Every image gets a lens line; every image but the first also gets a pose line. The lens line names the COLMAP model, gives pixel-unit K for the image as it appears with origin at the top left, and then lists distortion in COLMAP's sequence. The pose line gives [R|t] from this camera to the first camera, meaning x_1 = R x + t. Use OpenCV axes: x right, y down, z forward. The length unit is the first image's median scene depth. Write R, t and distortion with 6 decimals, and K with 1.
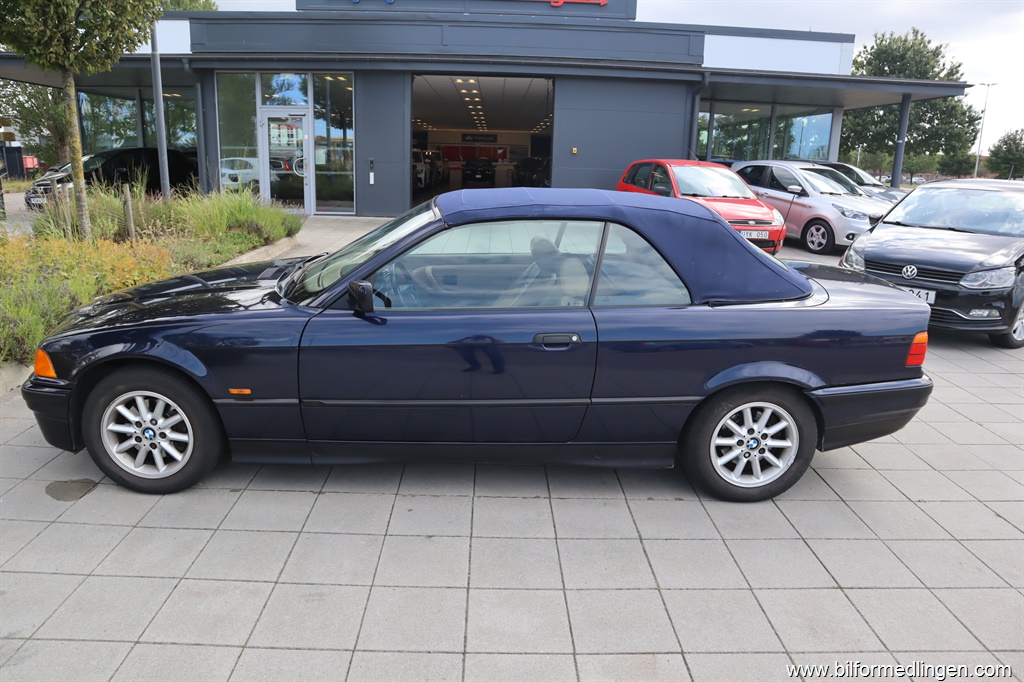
lens RADIAL K [[704.9, 0, 516.3], [0, 704.9, 333.6], [0, 0, 1]] dist [-0.113693, 0.069502]
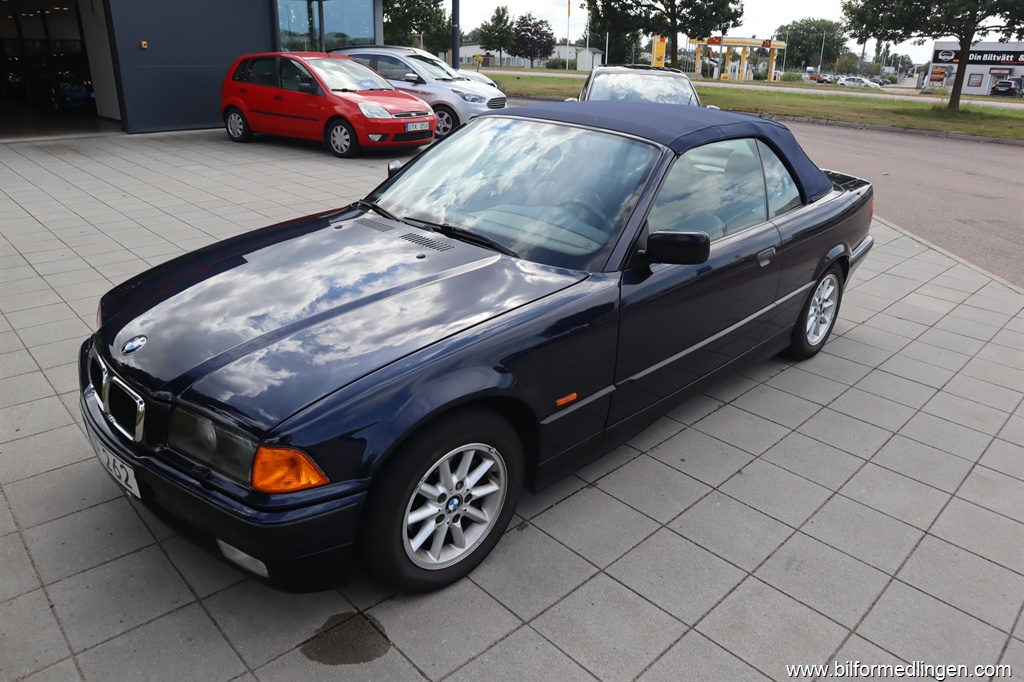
lens RADIAL K [[726.6, 0, 505.1], [0, 726.6, 307.6], [0, 0, 1]] dist [-0.116522, 0.072207]
pose [[0.732490, -0.234854, 0.638985, -0.821898], [0.158814, 0.971662, 0.175073, -0.146024], [-0.661994, -0.026759, 0.749031, 0.390097]]
